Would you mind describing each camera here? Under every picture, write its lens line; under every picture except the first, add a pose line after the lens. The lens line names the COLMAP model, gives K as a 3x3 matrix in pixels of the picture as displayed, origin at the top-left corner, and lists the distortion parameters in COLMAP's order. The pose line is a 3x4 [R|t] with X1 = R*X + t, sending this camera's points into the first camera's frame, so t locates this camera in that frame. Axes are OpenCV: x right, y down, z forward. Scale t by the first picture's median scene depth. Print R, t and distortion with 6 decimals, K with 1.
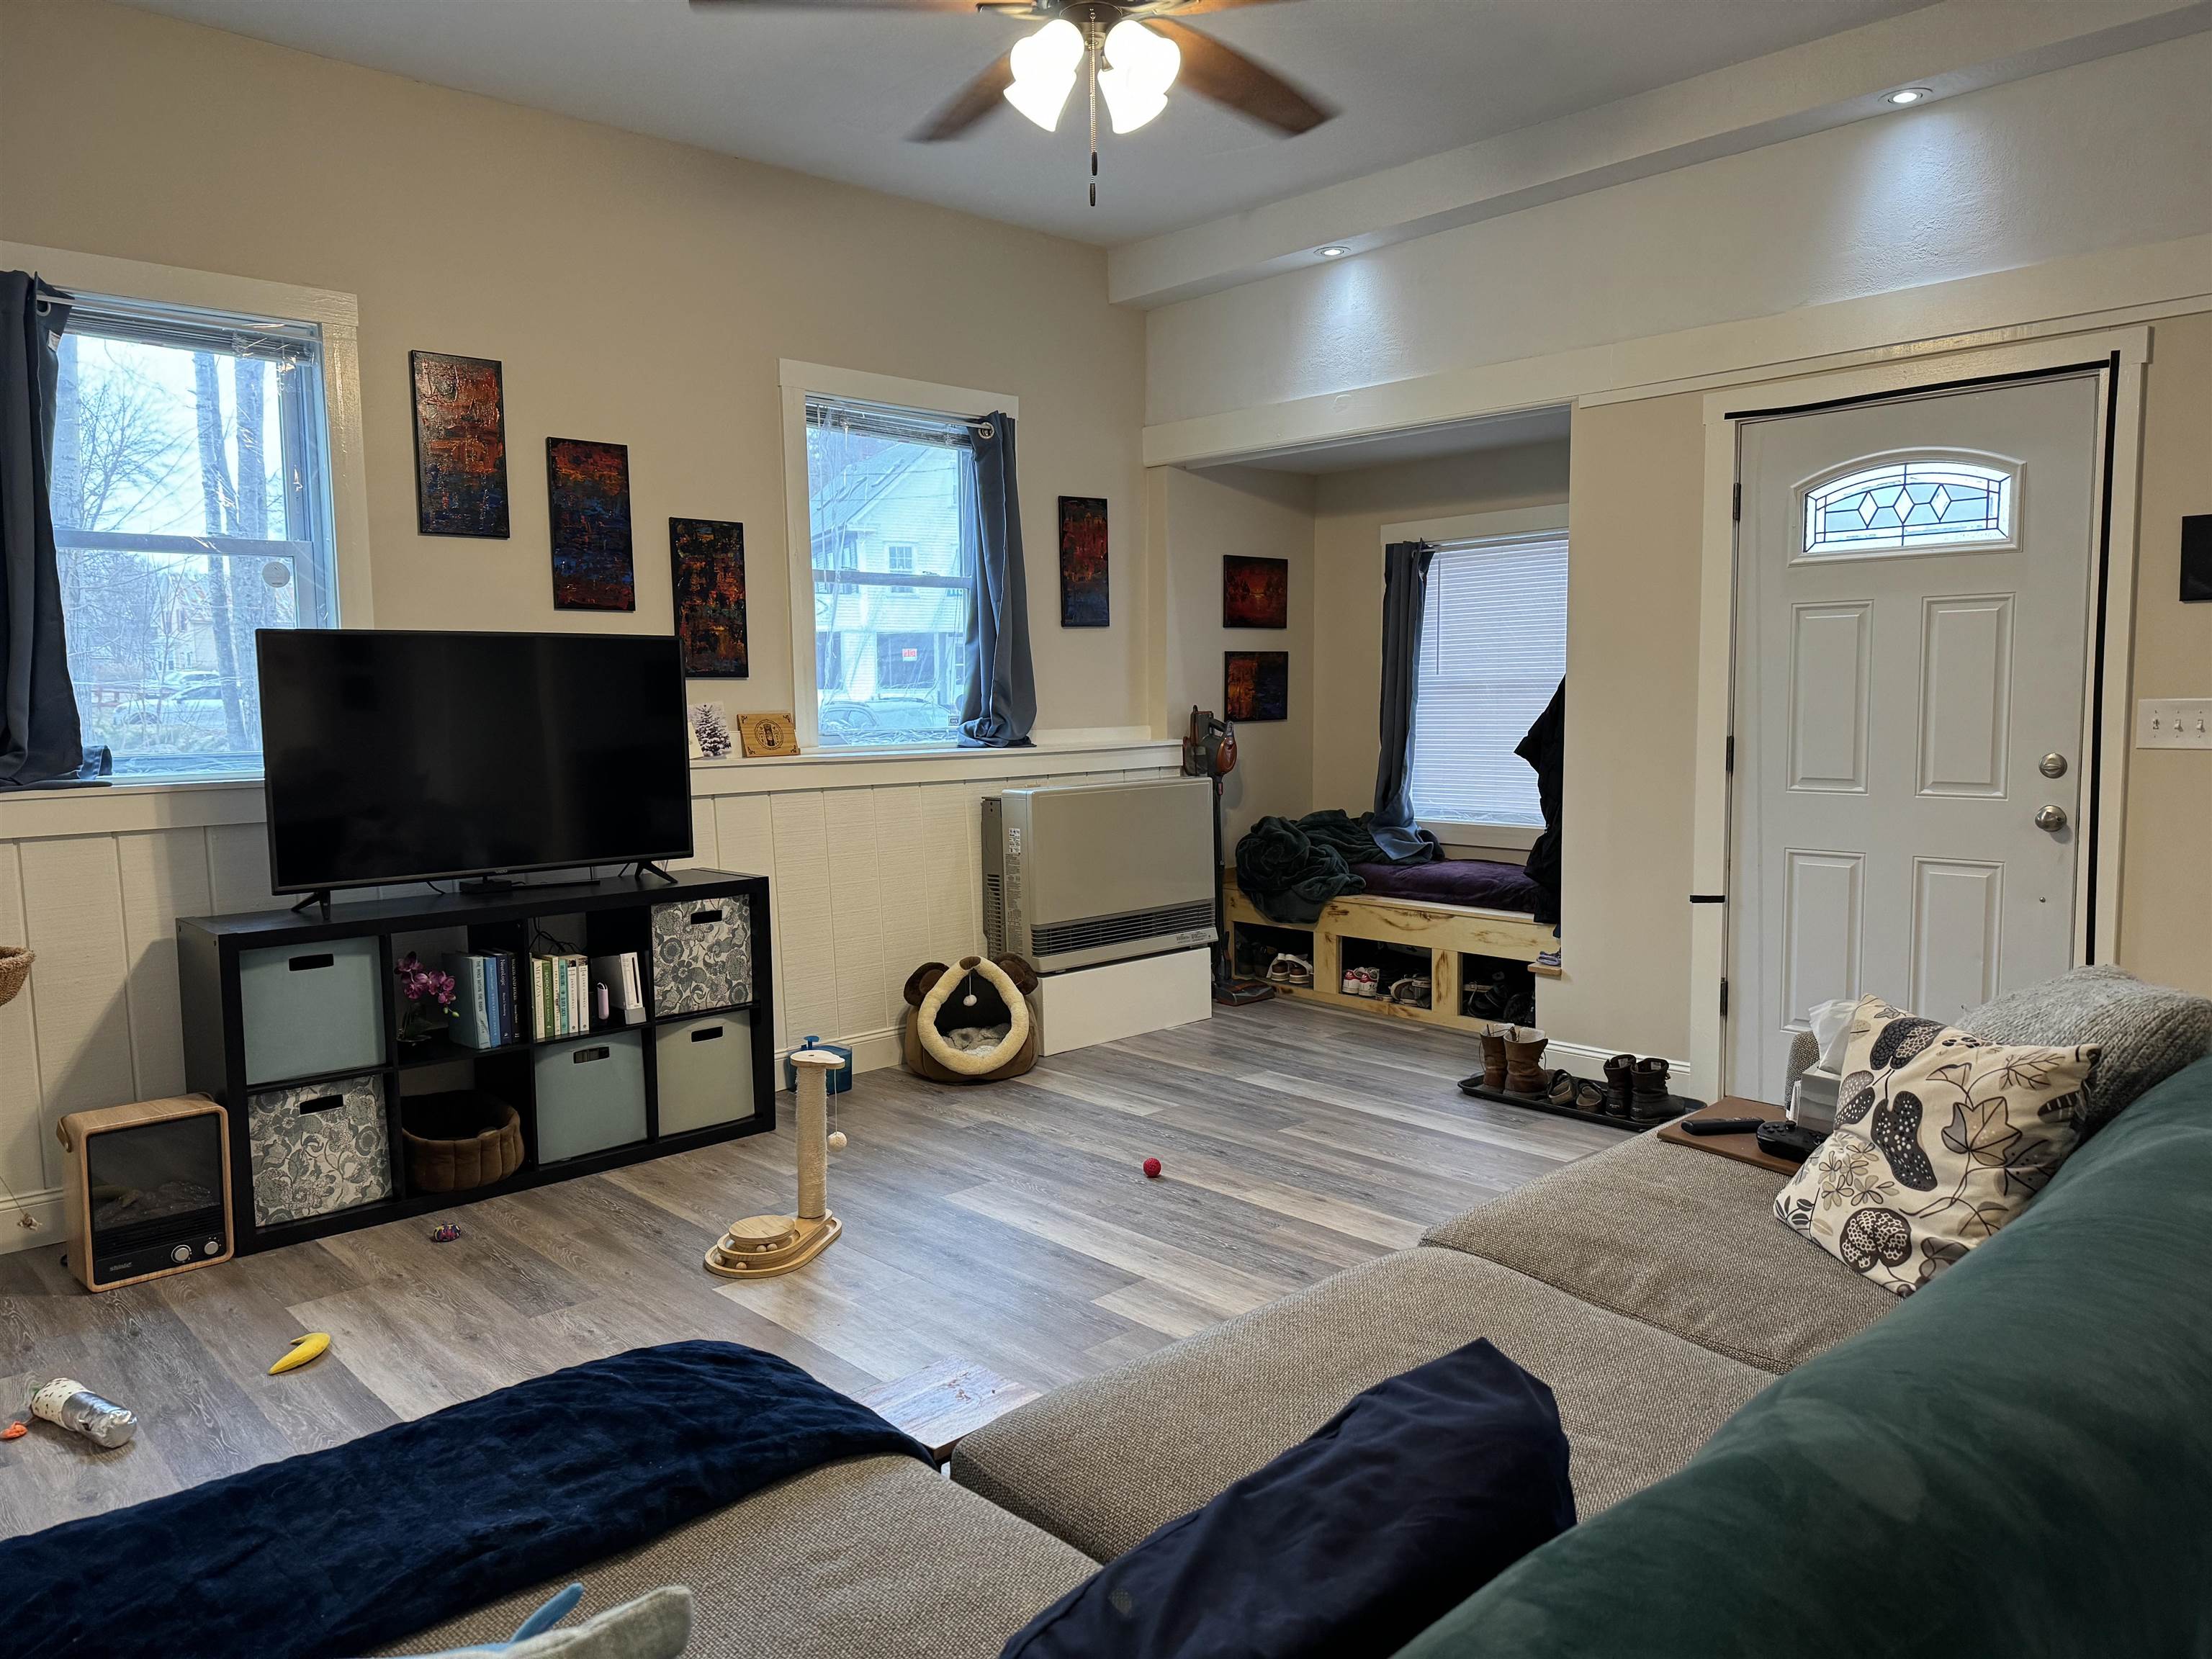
lens RADIAL K [[1517.9, 0, 1080.0], [0, 1517.9, 850.7], [0, 0, 1]] dist [0.063224, -0.078184]
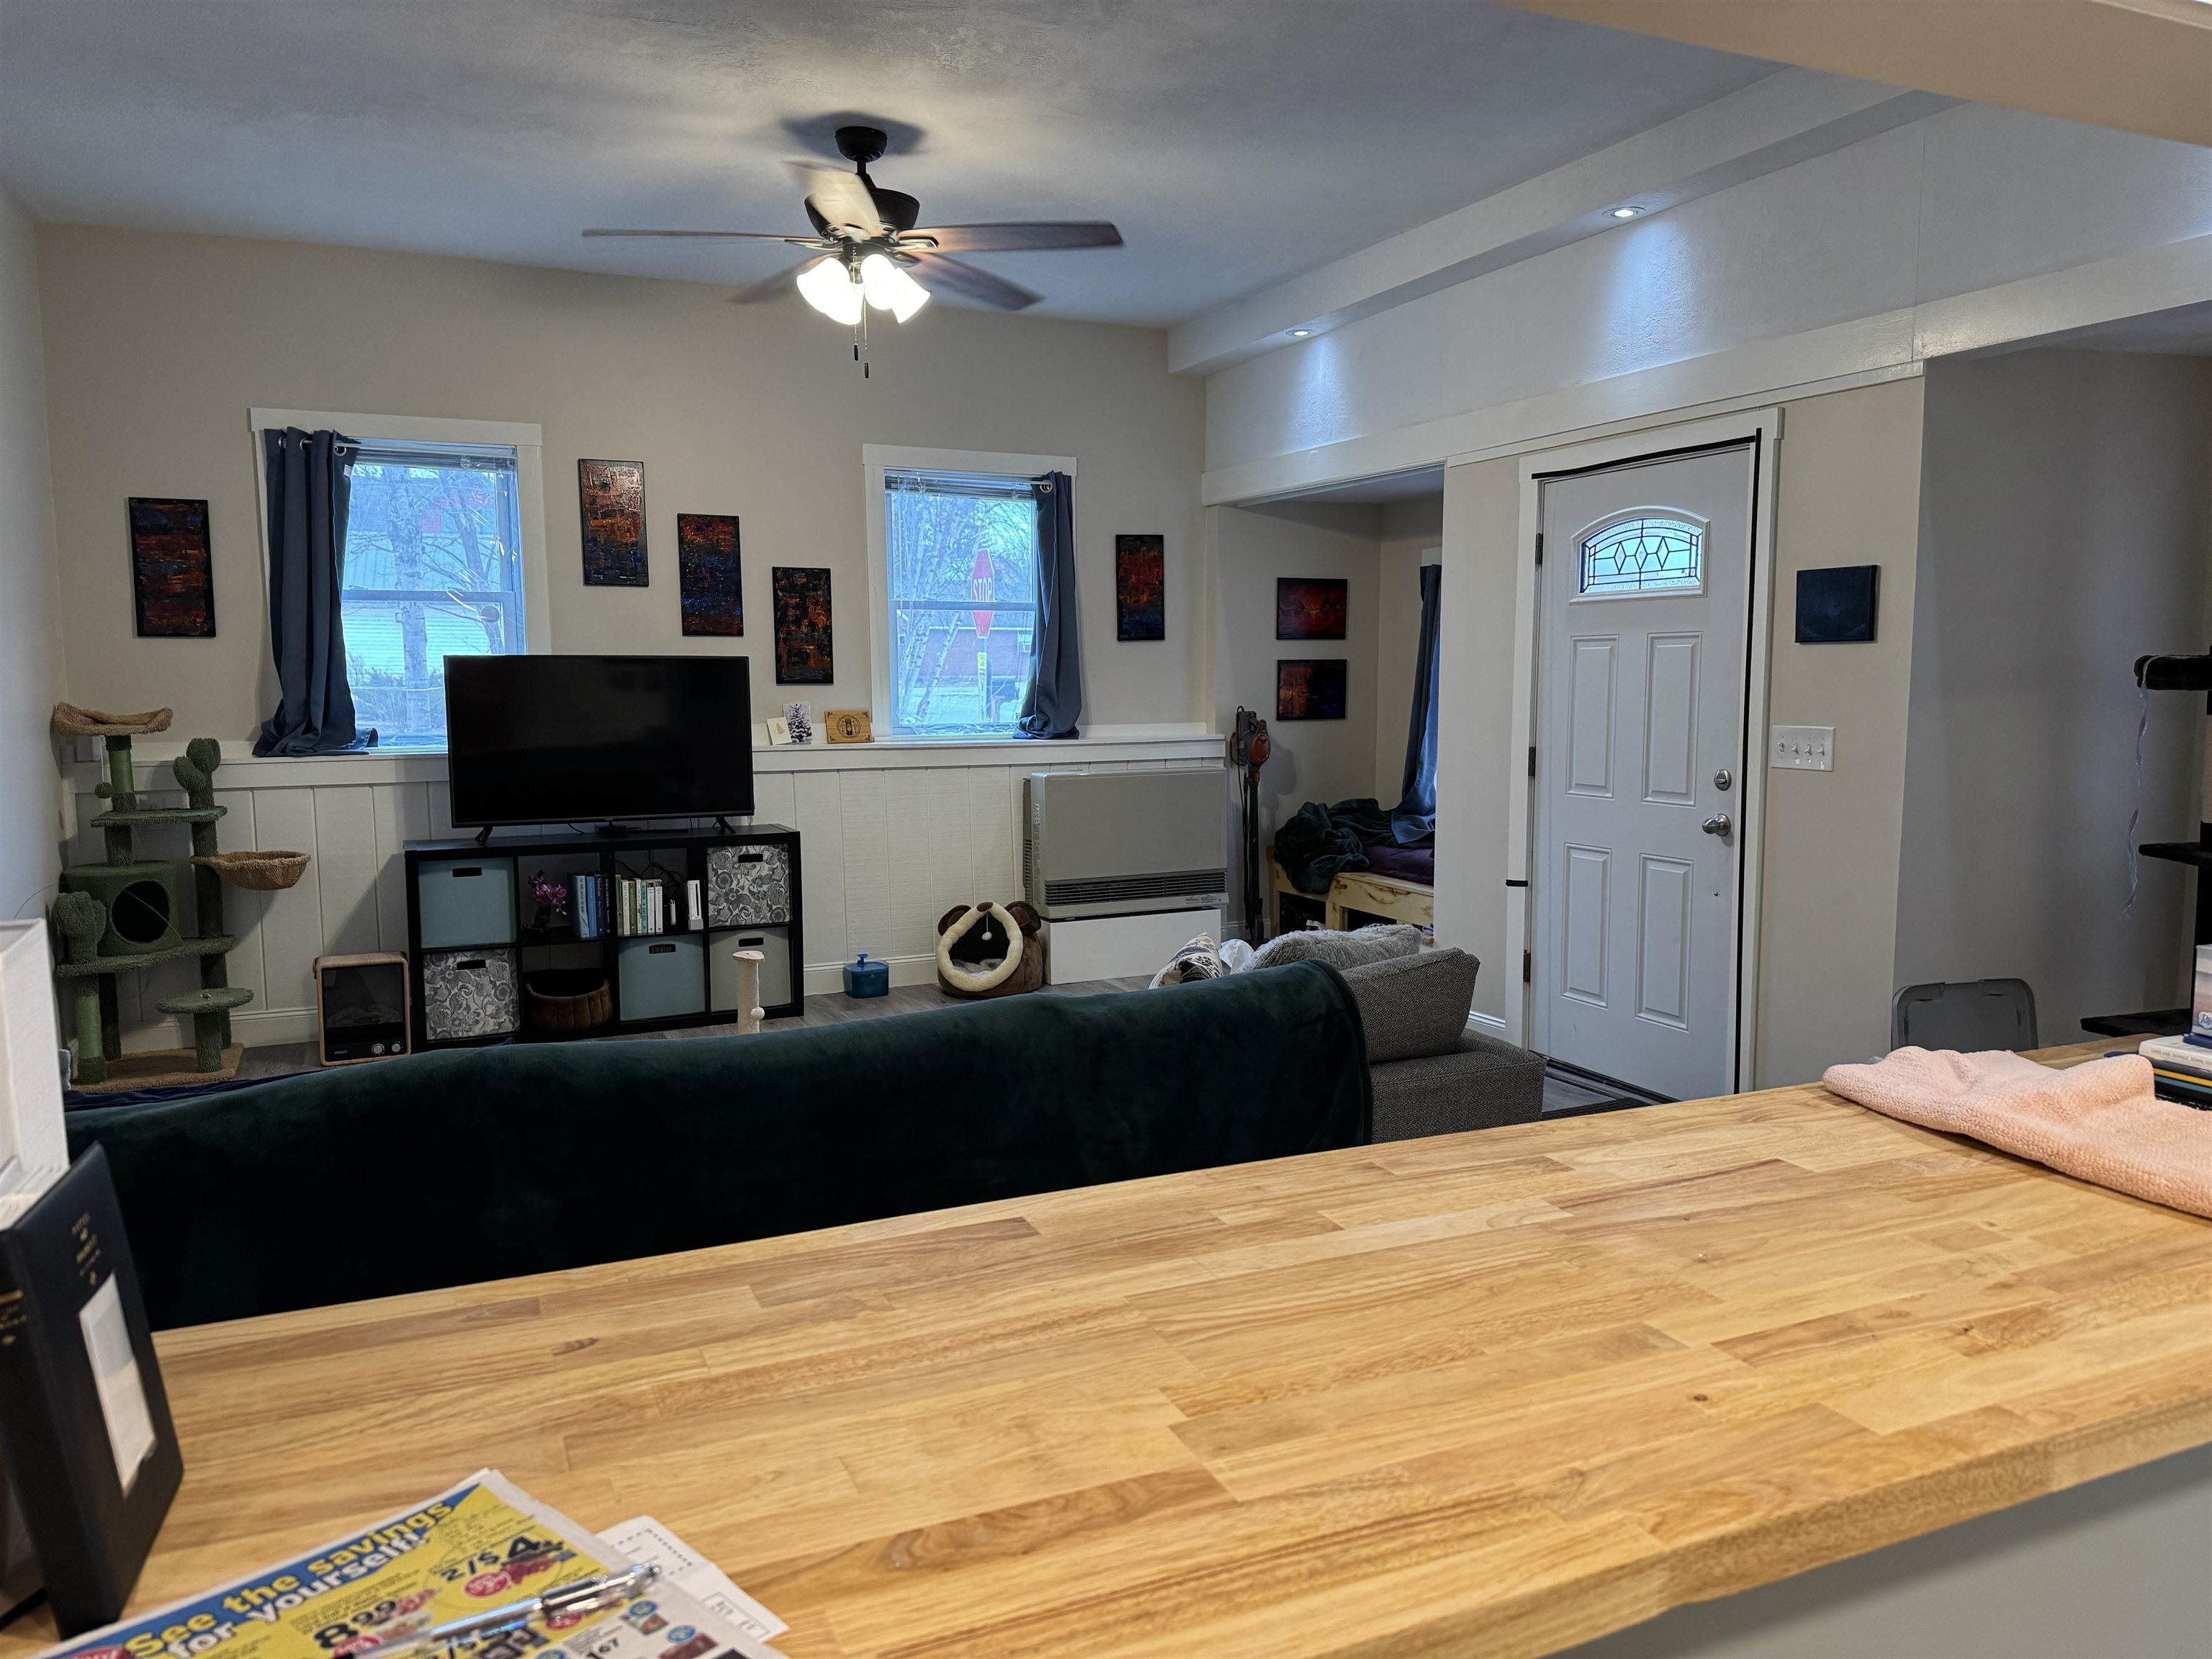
lens RADIAL K [[1526.5, 0, 1098.8], [0, 1526.5, 833.0], [0, 0, 1]] dist [0.115498, -0.175057]
pose [[0.950977, 0.041616, -0.306448, 0.478166], [-0.040209, 0.999132, 0.010908, -0.007618], [0.306636, 0.001949, 0.951825, -0.237650]]
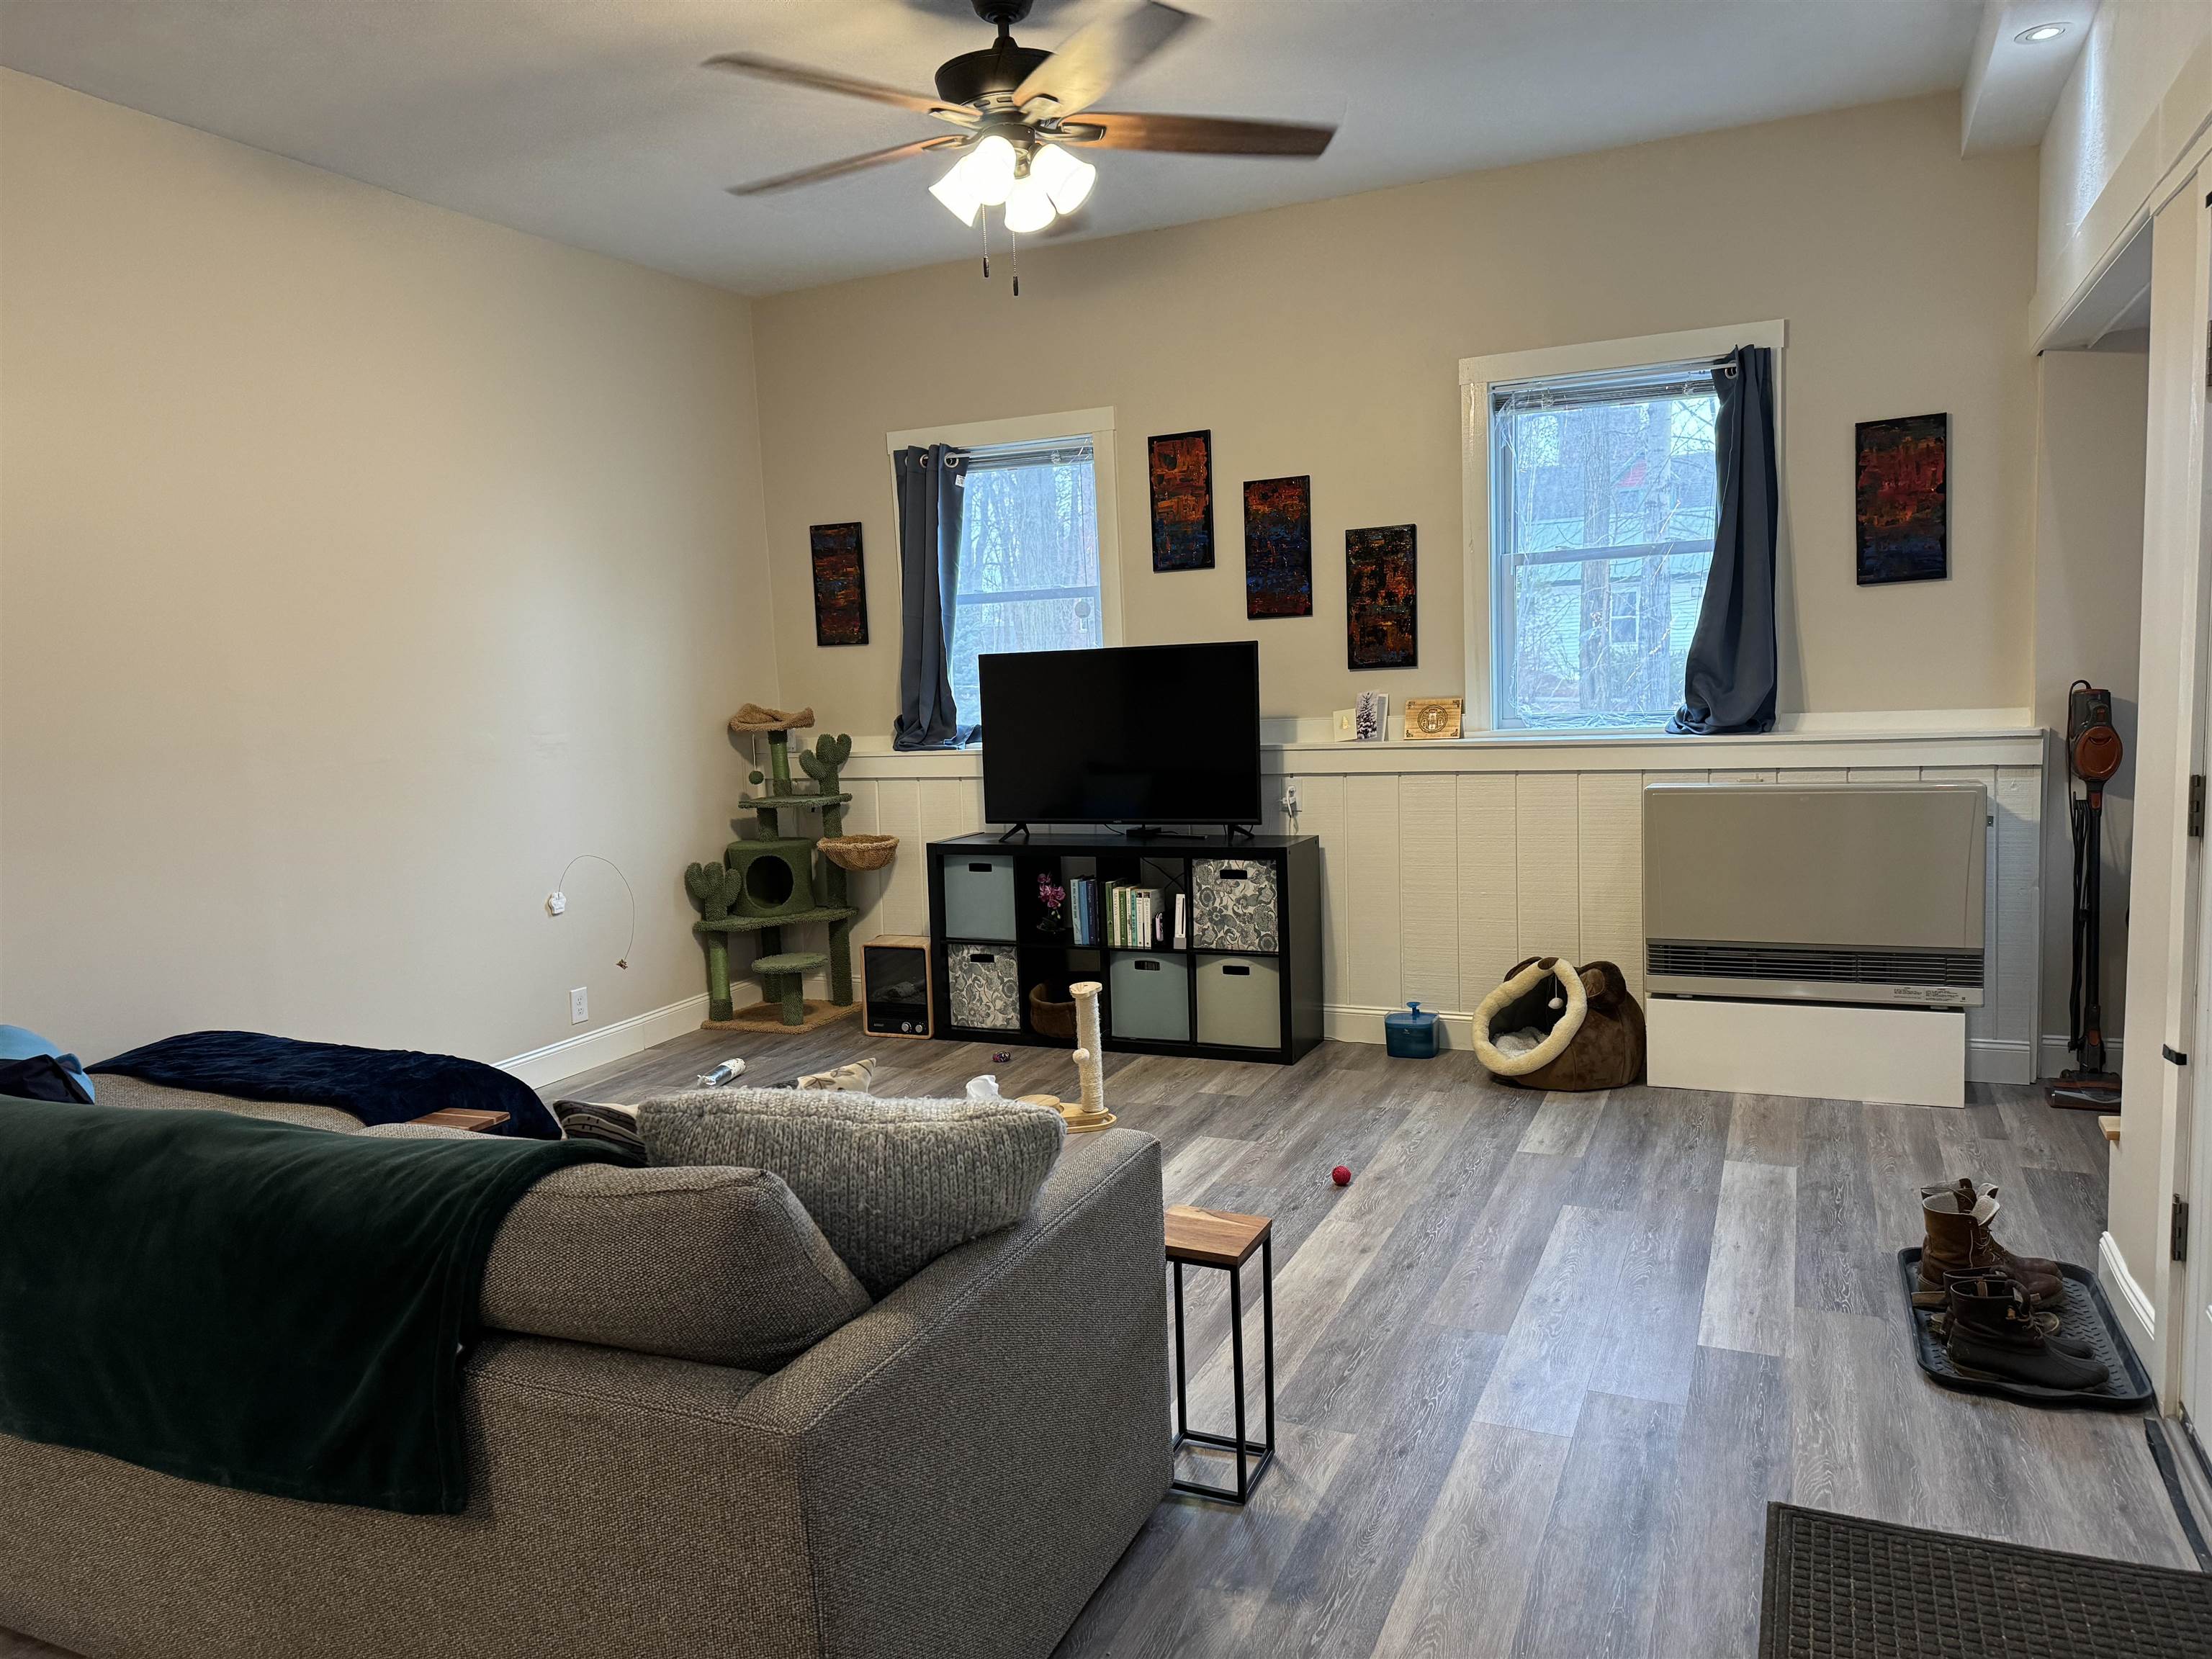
lens RADIAL K [[1538.6, 0, 1099.9], [0, 1538.6, 831.6], [0, 0, 1]] dist [0.223346, -0.385821]
pose [[0.387054, 0.096192, -0.917026, 0.823184], [-0.059771, 0.995069, 0.079150, -0.080139], [0.920118, 0.024176, 0.390895, 0.407748]]
